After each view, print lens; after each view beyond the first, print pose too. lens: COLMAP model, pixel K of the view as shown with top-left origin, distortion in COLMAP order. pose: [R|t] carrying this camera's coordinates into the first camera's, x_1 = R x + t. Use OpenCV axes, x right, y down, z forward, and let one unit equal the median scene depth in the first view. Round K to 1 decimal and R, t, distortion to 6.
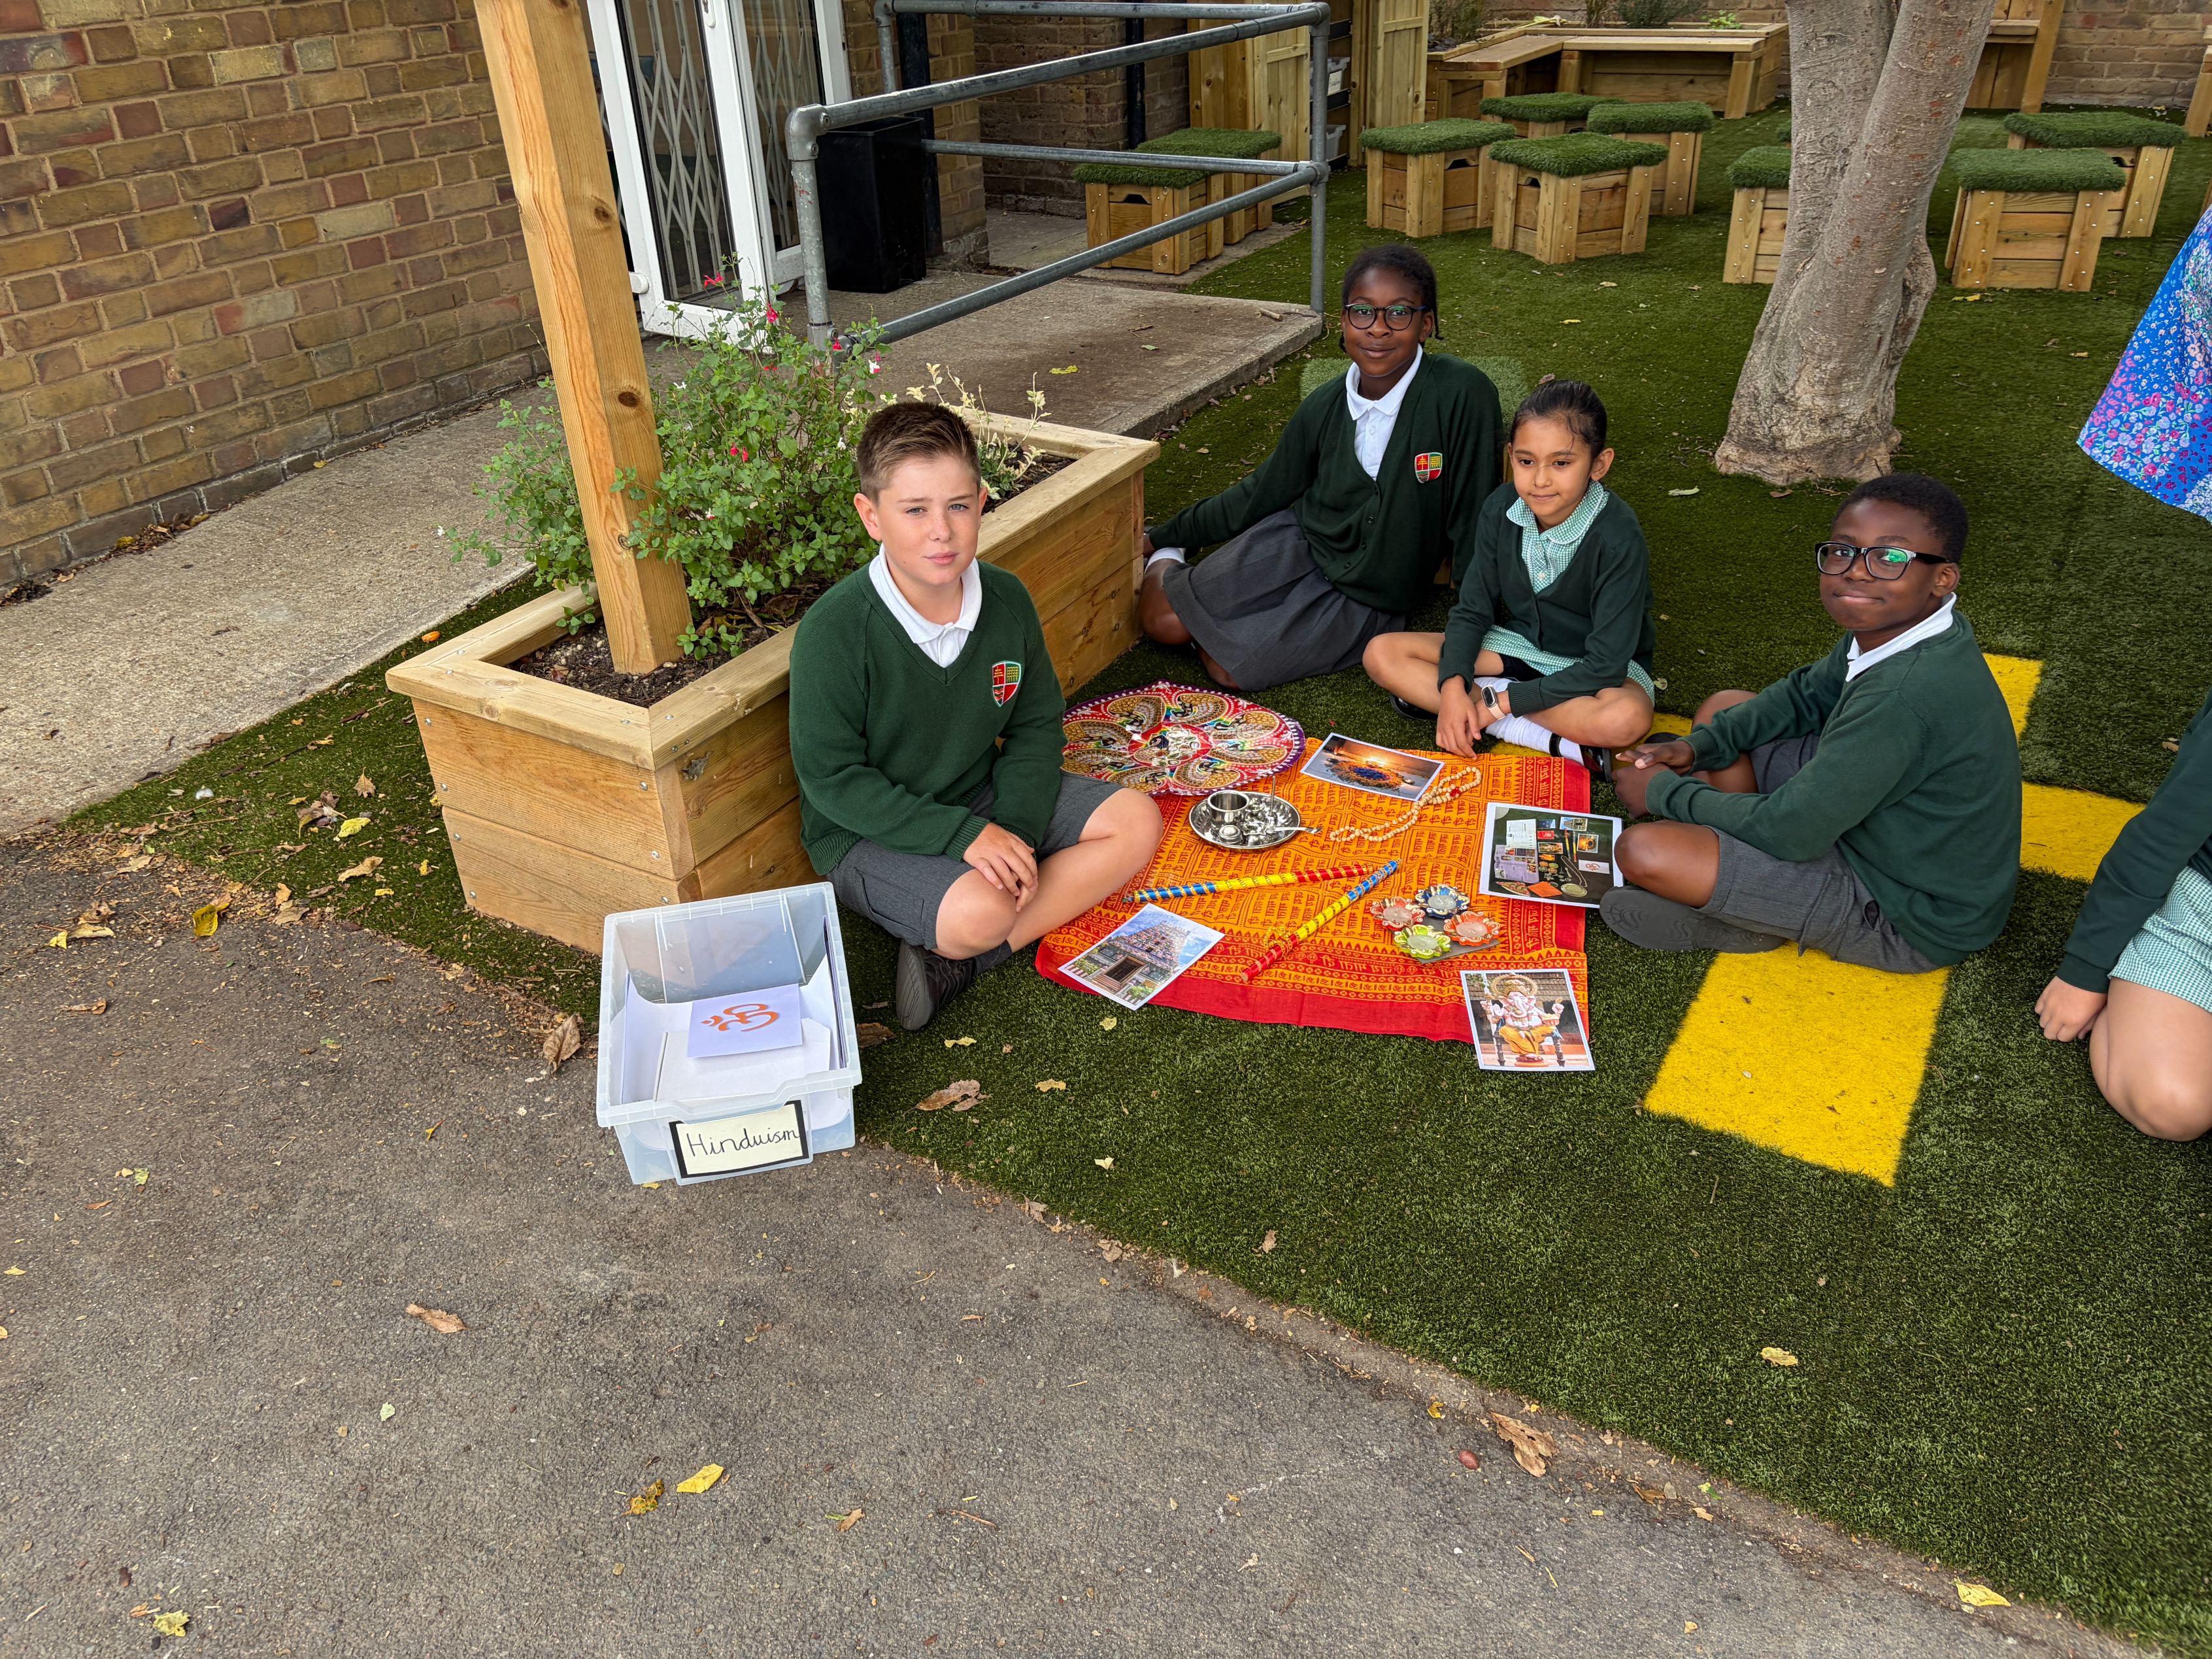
lens RADIAL K [[1702.5, 0, 1106.0], [0, 1702.5, 829.5], [0, 0, 1]] dist [0.042161, -0.001228]
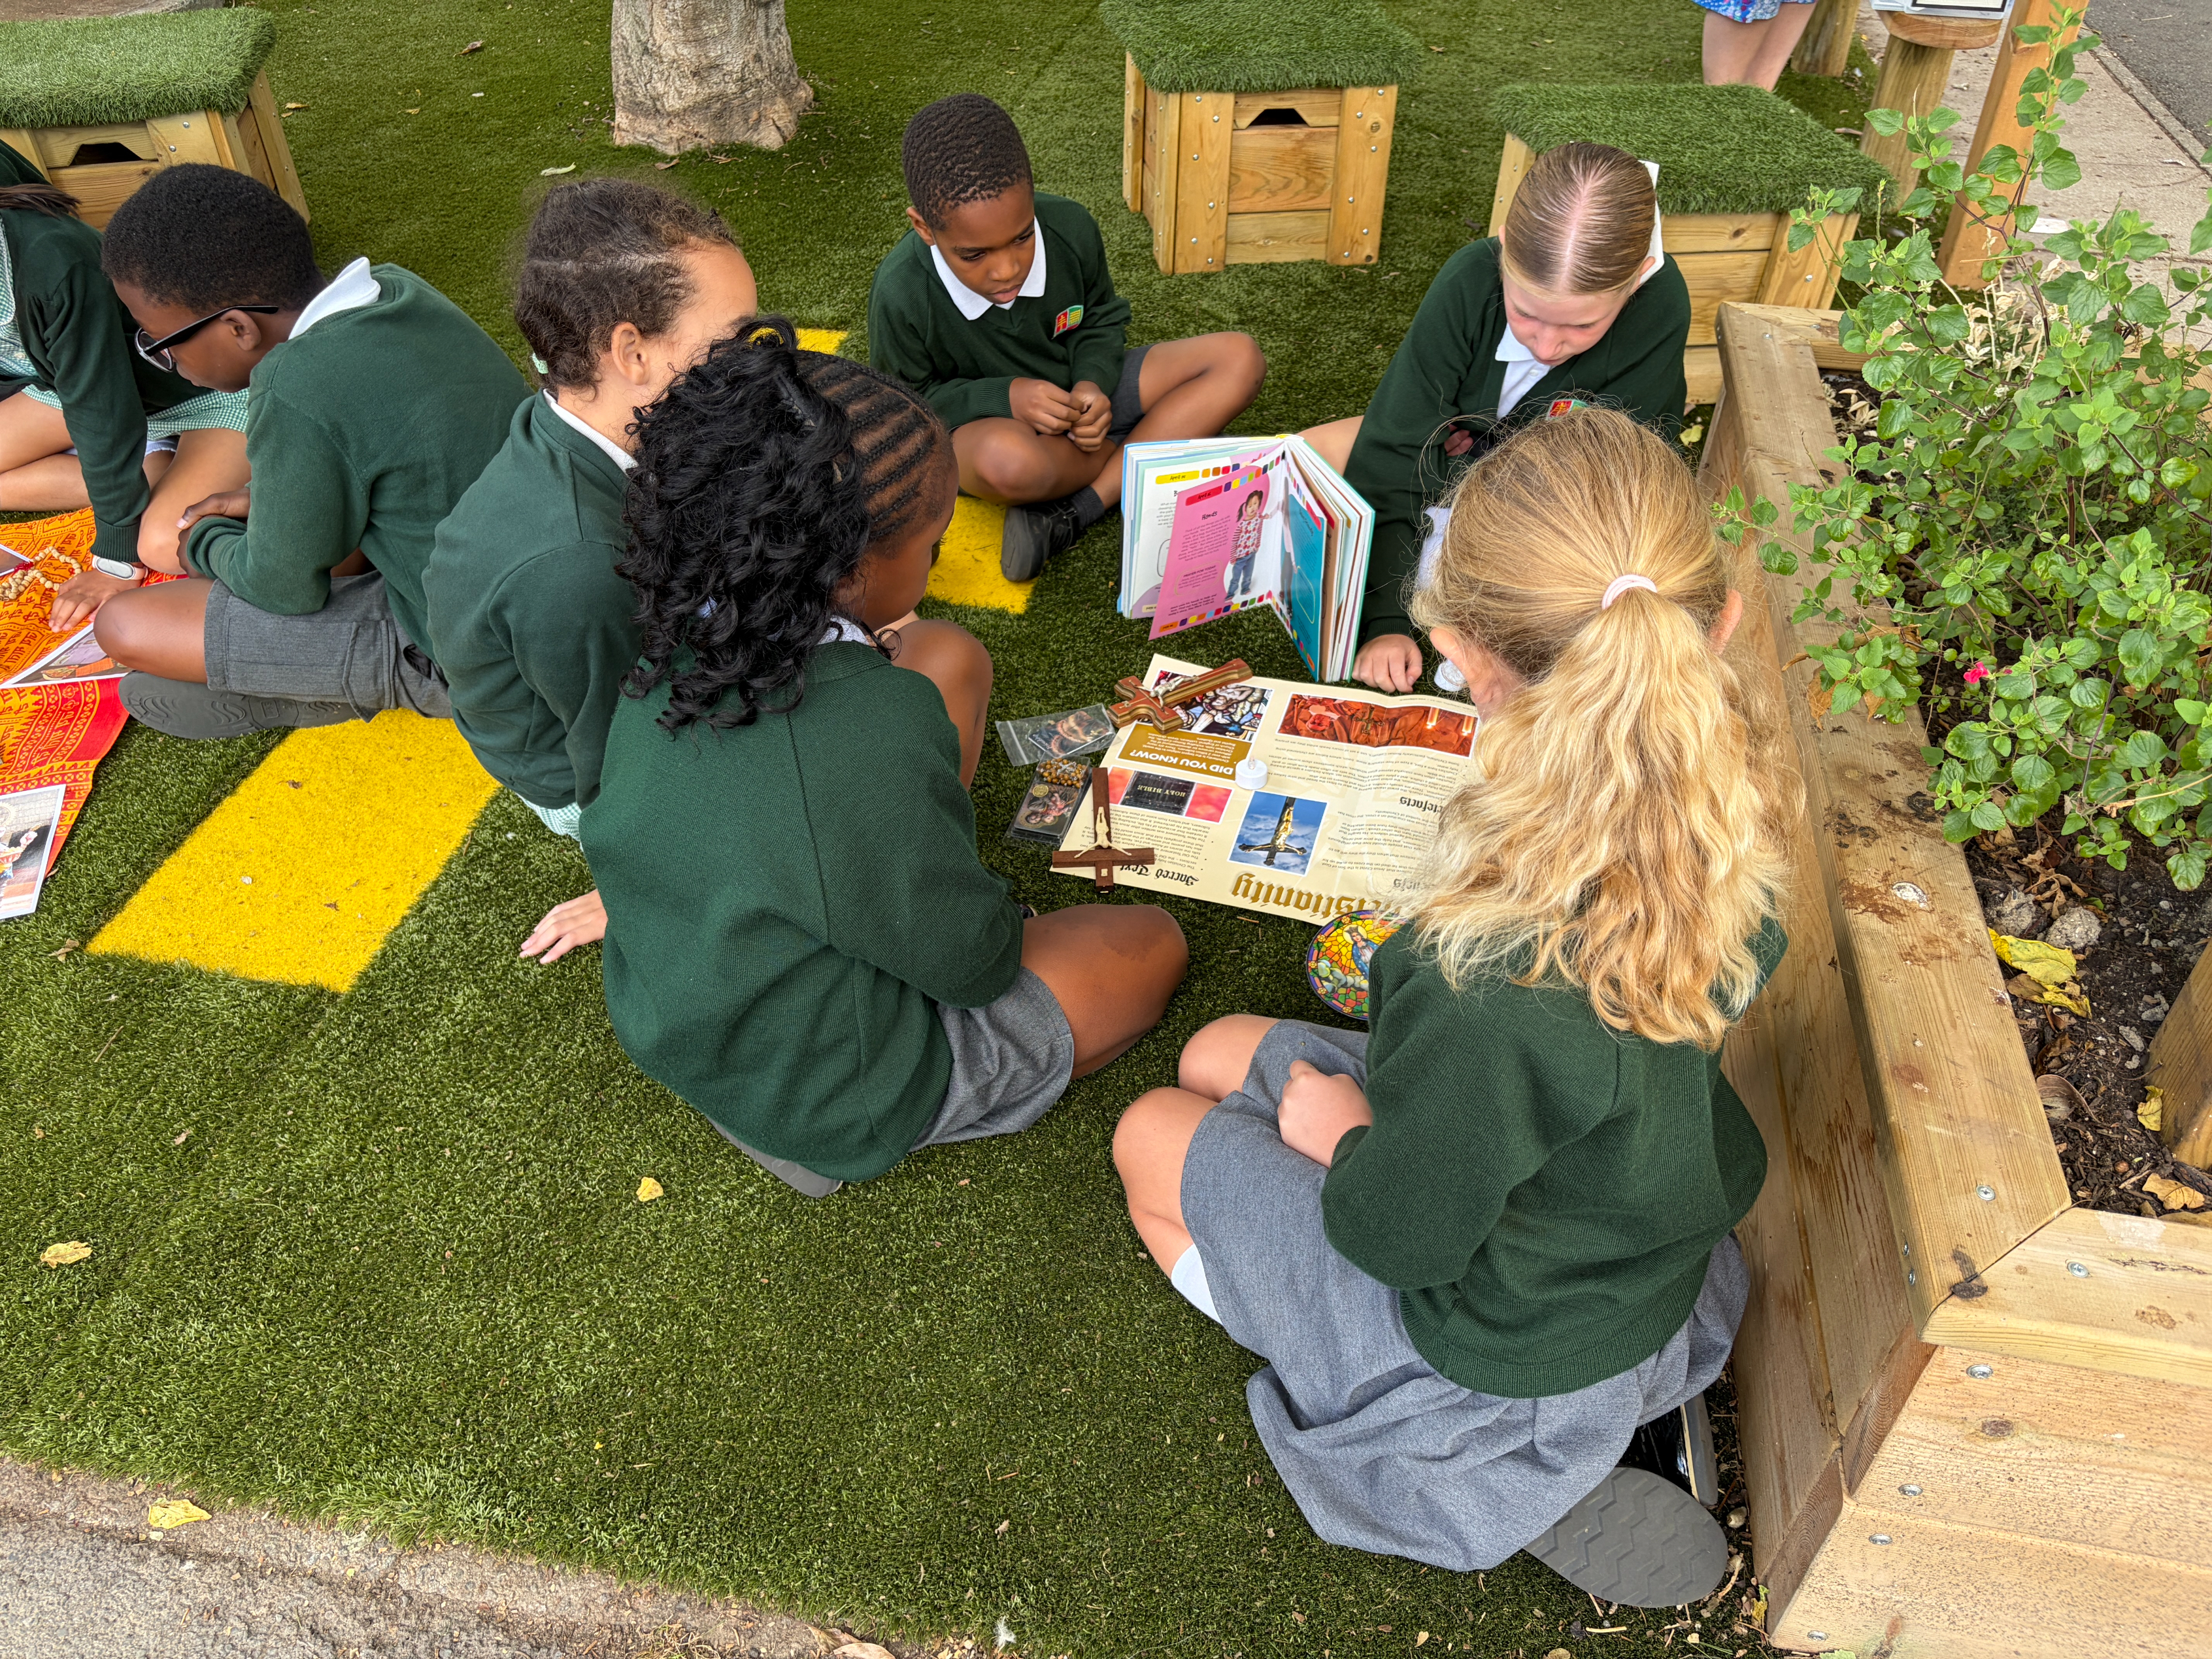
lens RADIAL K [[1702.5, 0, 1106.0], [0, 1702.5, 829.5], [0, 0, 1]] dist [0.042161, -0.001228]
pose [[0.955056, -0.169016, 0.243520, 0.340348], [0.132394, 0.978244, 0.159721, 0.025293], [-0.265217, -0.120302, 0.956654, 0.065139]]
